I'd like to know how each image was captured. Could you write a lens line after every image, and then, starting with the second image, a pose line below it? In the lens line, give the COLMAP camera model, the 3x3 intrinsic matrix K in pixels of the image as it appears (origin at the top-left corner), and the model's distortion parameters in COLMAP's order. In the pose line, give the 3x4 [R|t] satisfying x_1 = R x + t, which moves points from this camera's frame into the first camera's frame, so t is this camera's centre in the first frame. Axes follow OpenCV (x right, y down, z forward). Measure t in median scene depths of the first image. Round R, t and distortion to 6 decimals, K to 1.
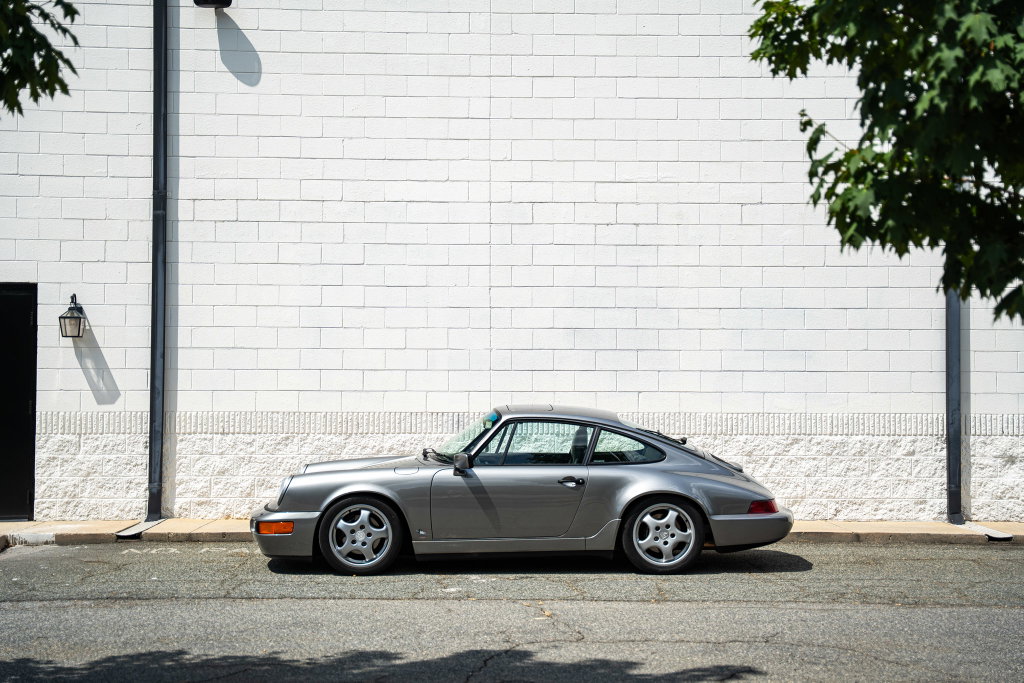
lens RADIAL K [[1611.6, 0, 513.1], [0, 1611.6, 344.3], [0, 0, 1]] dist [0.214632, 0.142402]
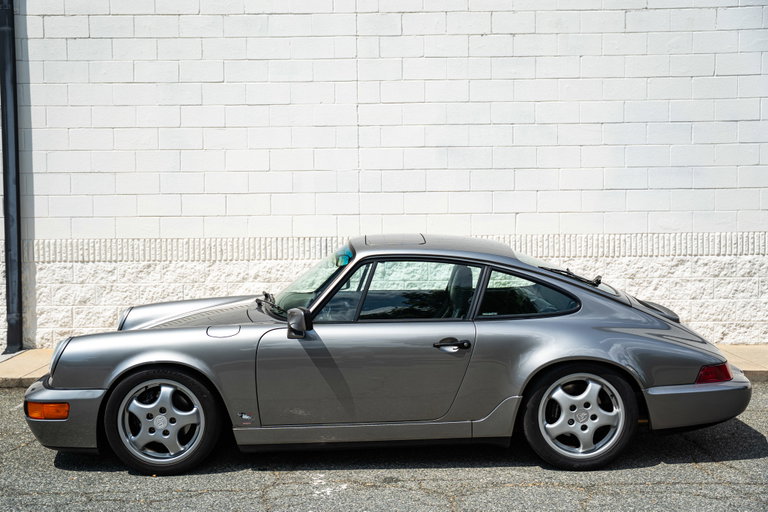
lens RADIAL K [[811.2, 0, 384.0], [0, 811.2, 256.0], [0, 0, 1]] dist [0.005070, 0.010597]
pose [[0.999576, -0.012161, -0.026453, 0.012961], [0.014505, 0.995808, 0.090308, 0.010619], [0.025244, -0.090653, 0.995563, 0.526390]]
